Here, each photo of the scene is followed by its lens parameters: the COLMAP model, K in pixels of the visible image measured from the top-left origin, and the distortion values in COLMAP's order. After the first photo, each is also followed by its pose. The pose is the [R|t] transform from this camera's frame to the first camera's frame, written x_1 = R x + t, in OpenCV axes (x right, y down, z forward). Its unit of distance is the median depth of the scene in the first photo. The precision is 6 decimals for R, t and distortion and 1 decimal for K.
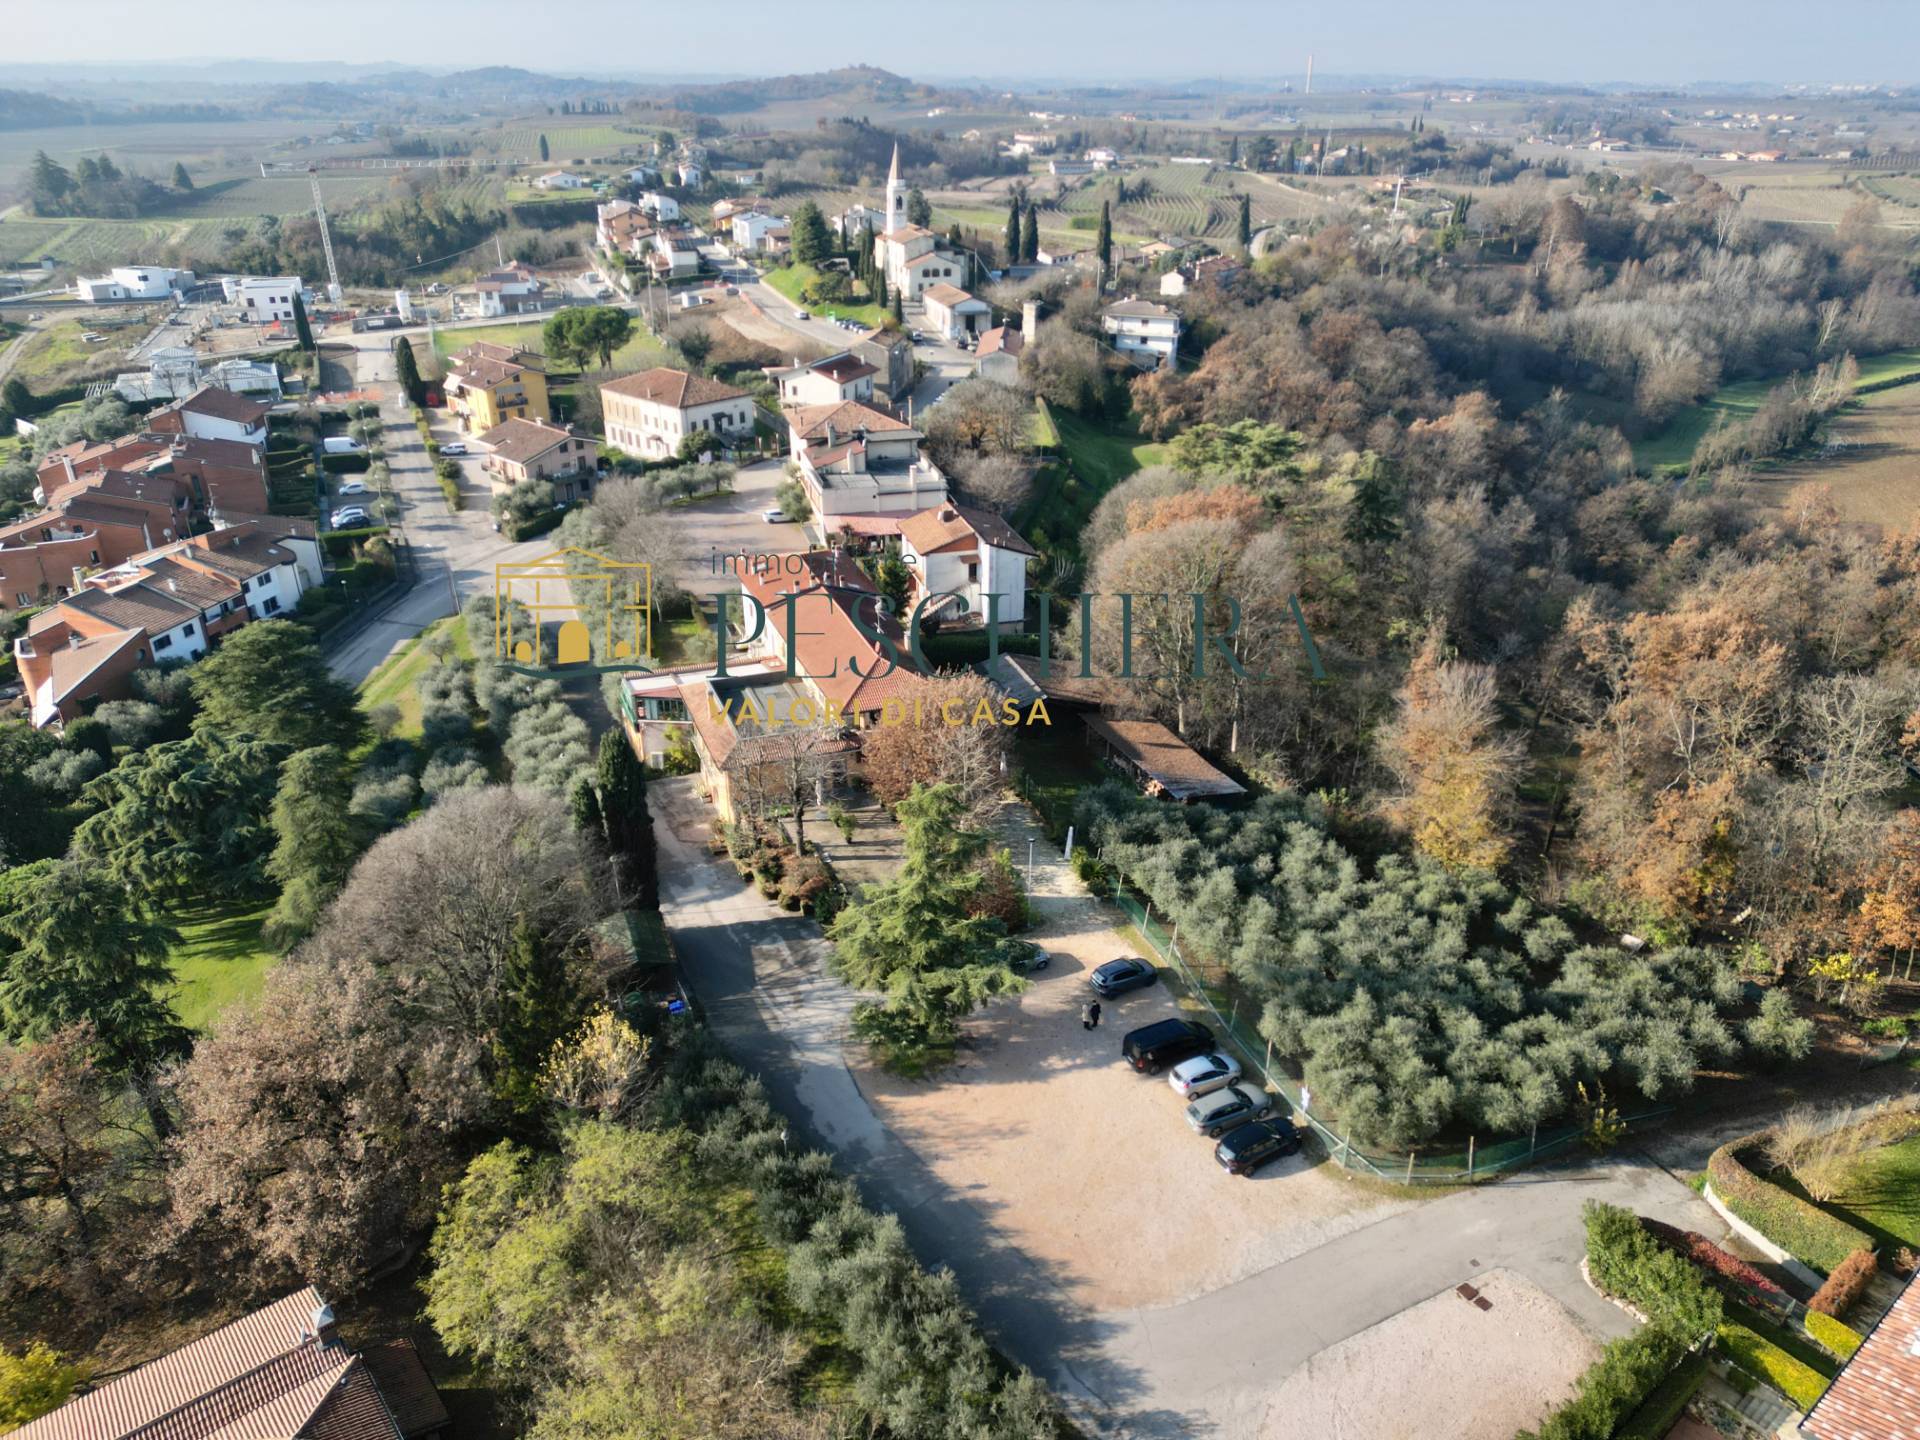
lens RADIAL K [[1313.6, 0, 960.0], [0, 1313.6, 720.0], [0, 0, 1]] dist [0.099511, -0.096855]
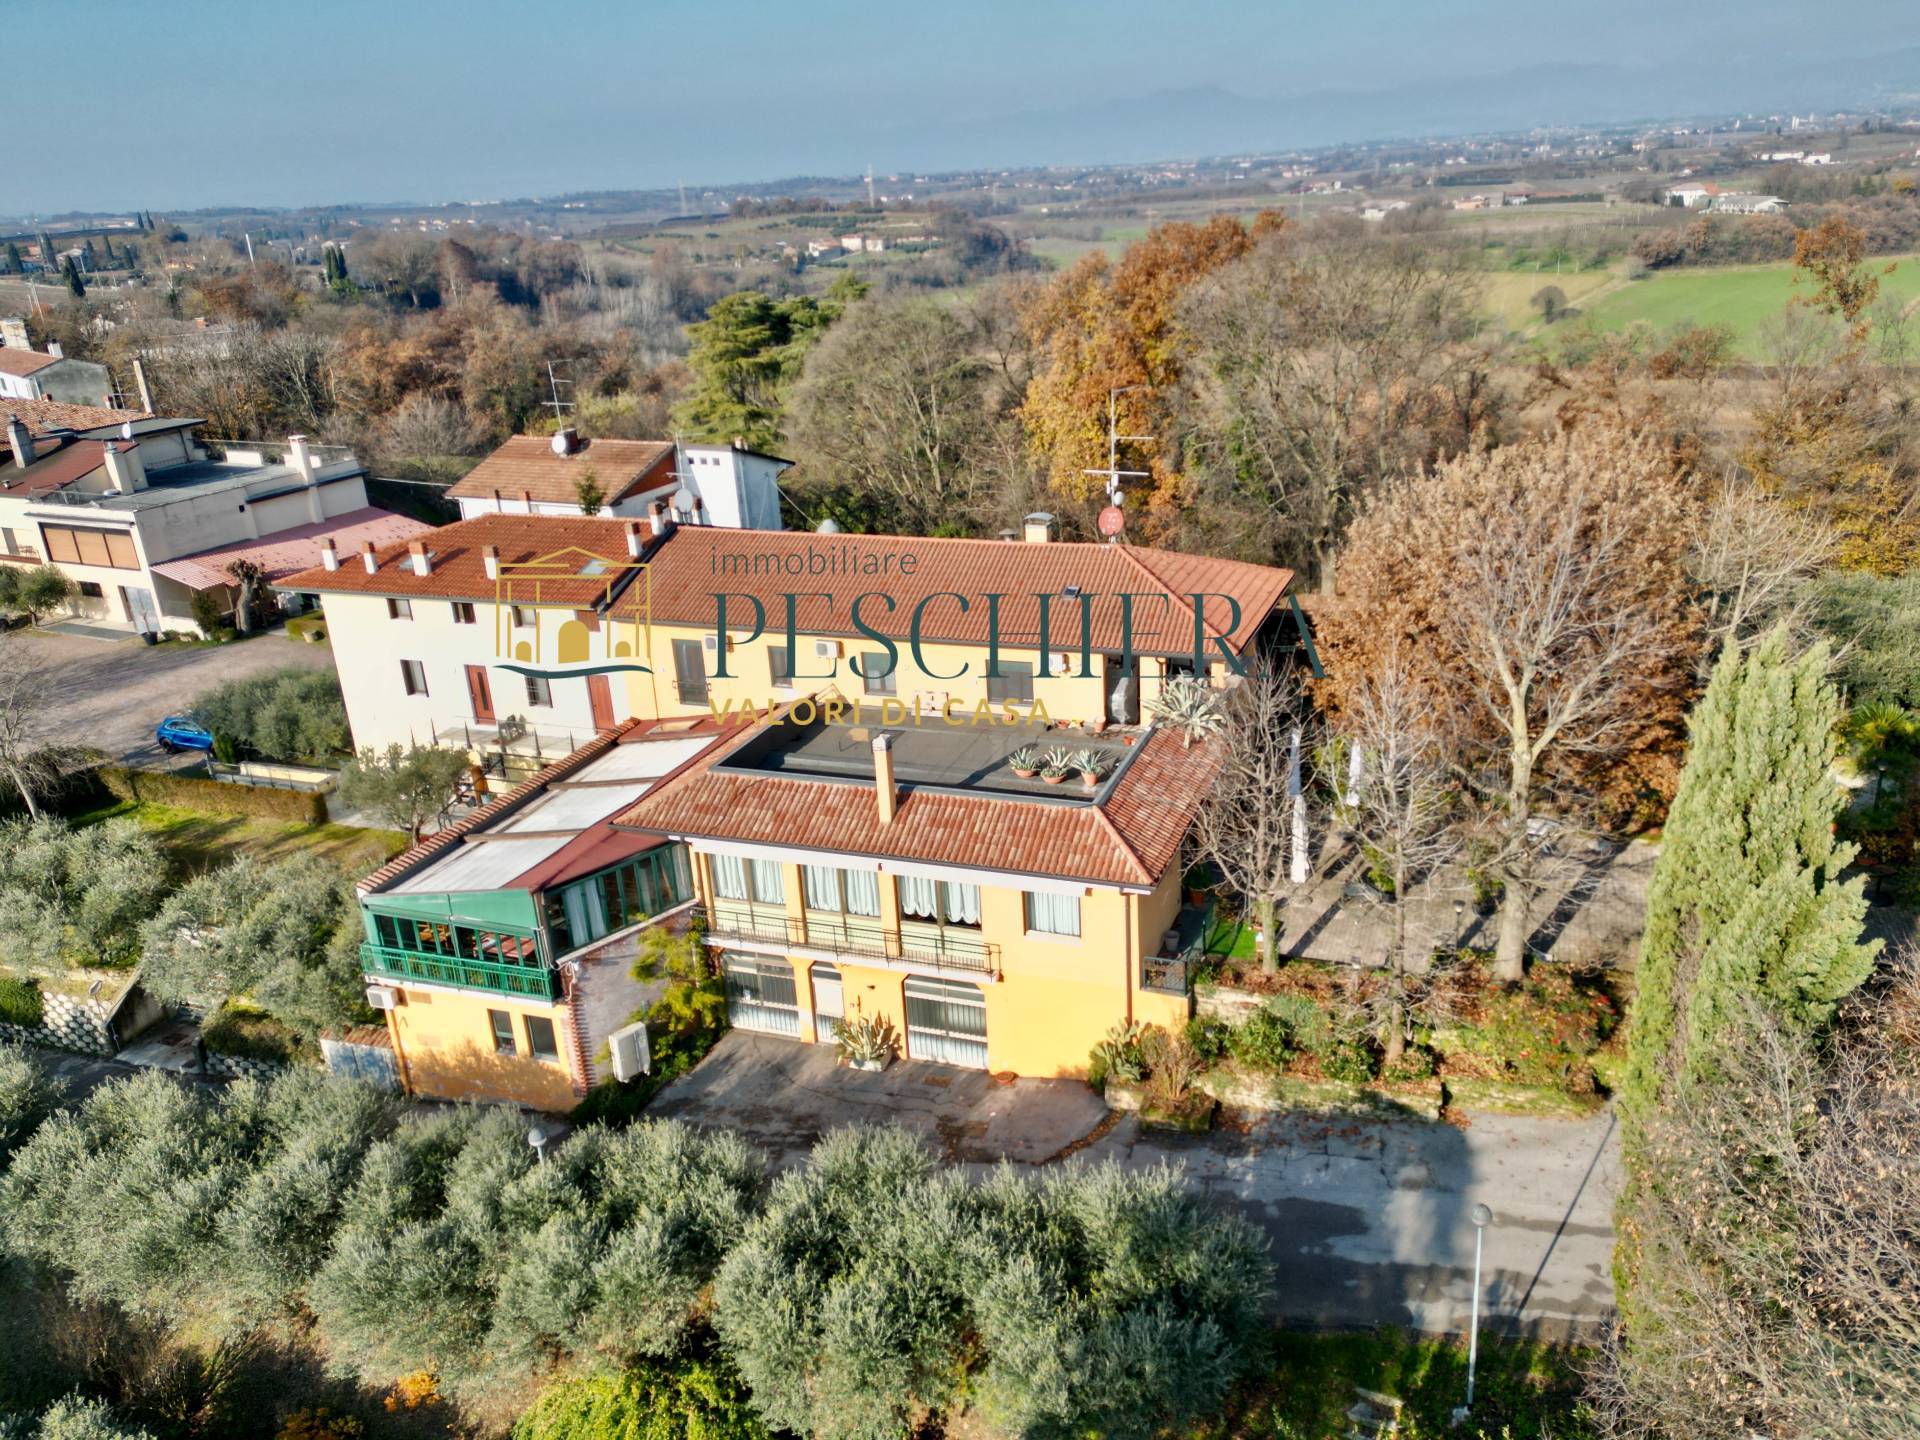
lens RADIAL K [[1425.8, 0, 960.0], [0, 1425.8, 720.0], [0, 0, 1]] dist [0.081203, -0.078192]
pose [[0.664498, -0.305379, 0.682046, -0.327987], [0.375497, 0.925550, 0.048571, -0.028360], [-0.646100, 0.223831, 0.729695, 0.540305]]
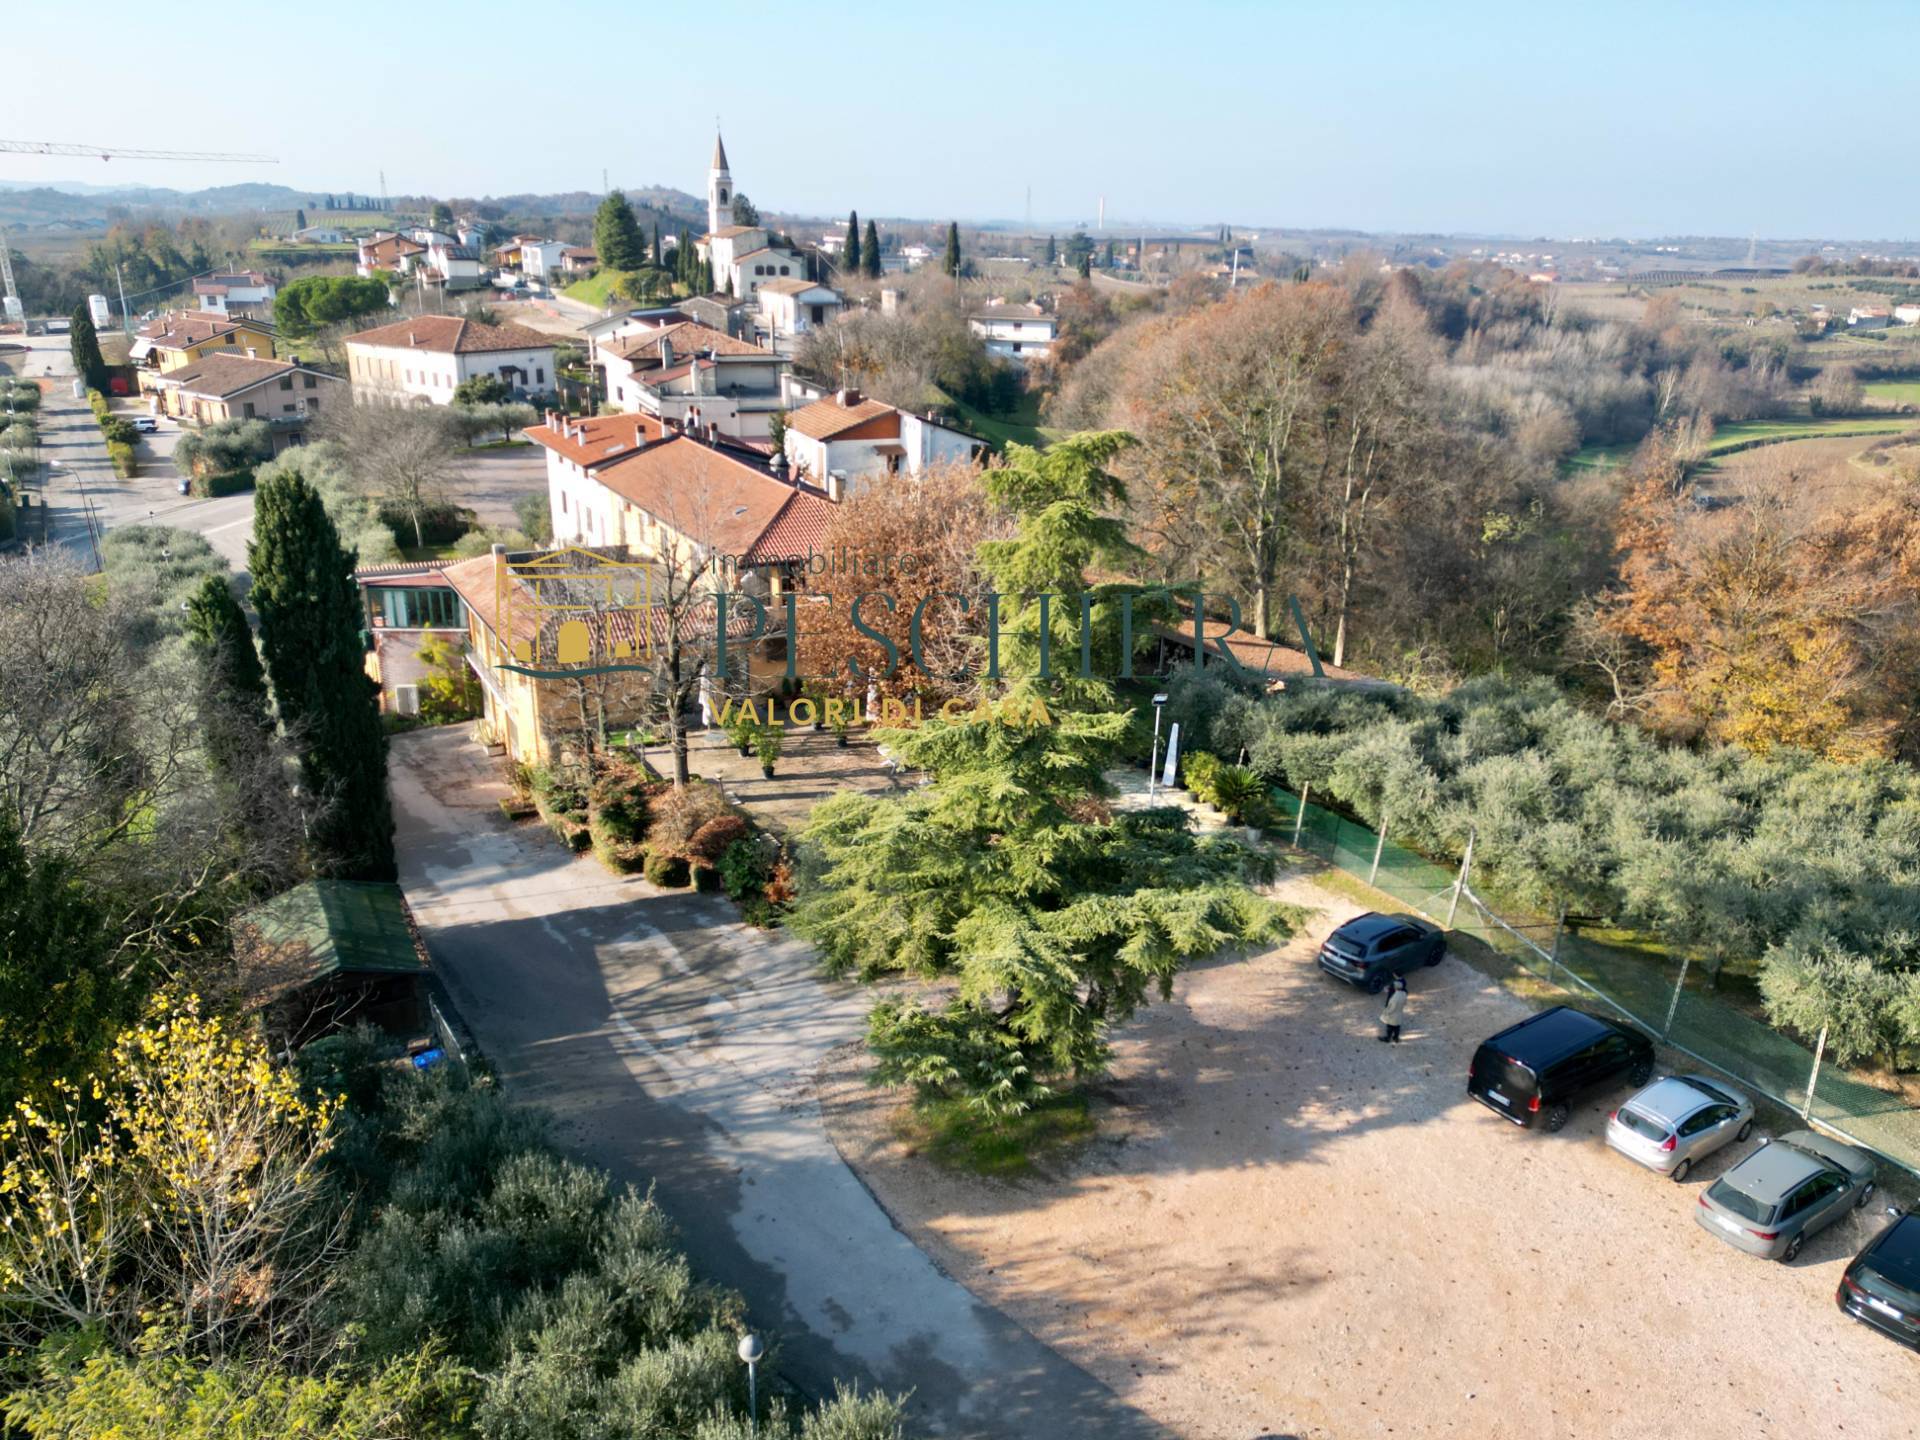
lens RADIAL K [[1376.3, 0, 960.0], [0, 1376.3, 720.0], [0, 0, 1]] dist [0.070755, -0.058139]
pose [[0.990404, -0.028601, 0.135213, -0.057897], [0.042080, 0.994306, -0.097904, 0.090808], [-0.131643, 0.102654, 0.985968, 0.297434]]
